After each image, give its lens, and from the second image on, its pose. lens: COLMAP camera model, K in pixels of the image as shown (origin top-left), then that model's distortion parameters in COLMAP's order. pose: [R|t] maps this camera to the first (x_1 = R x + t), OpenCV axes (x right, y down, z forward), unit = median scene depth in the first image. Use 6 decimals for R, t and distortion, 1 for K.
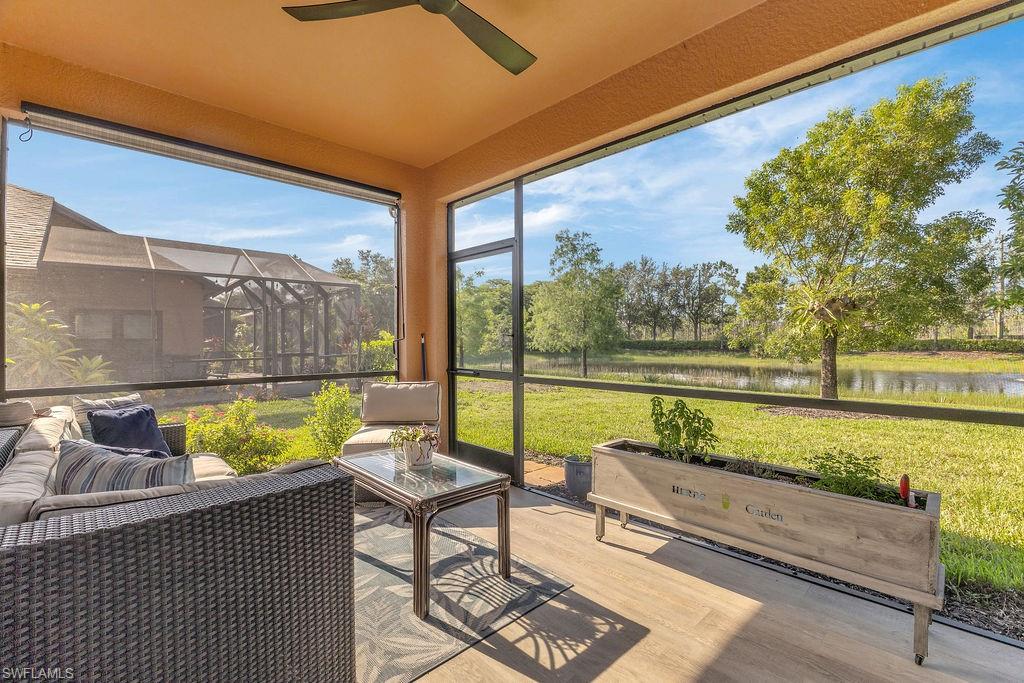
lens RADIAL K [[450.3, 0, 512.3], [0, 450.3, 345.5], [0, 0, 1]] dist [-0.001534, -0.000075]
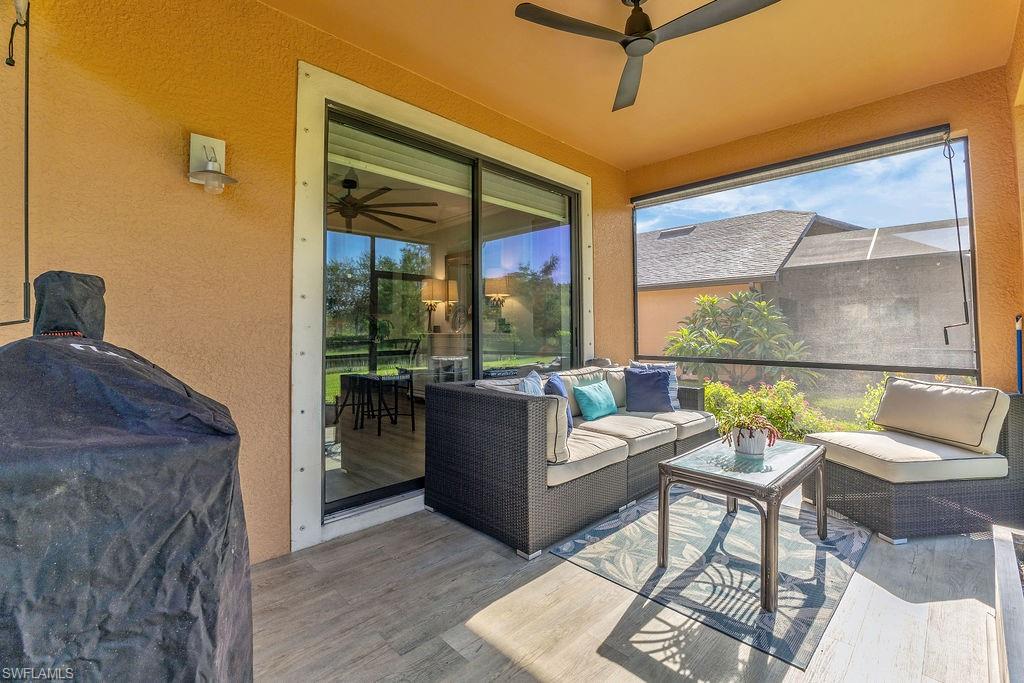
lens RADIAL K [[450.3, 0, 512.3], [0, 450.3, 330.4], [0, 0, 1]] dist [-0.001534, -0.000075]
pose [[0.015800, 0.002906, -0.999871, 0.858423], [-0.006331, 0.999976, 0.002806, -0.004177], [0.999855, 0.006286, 0.015818, 0.535358]]
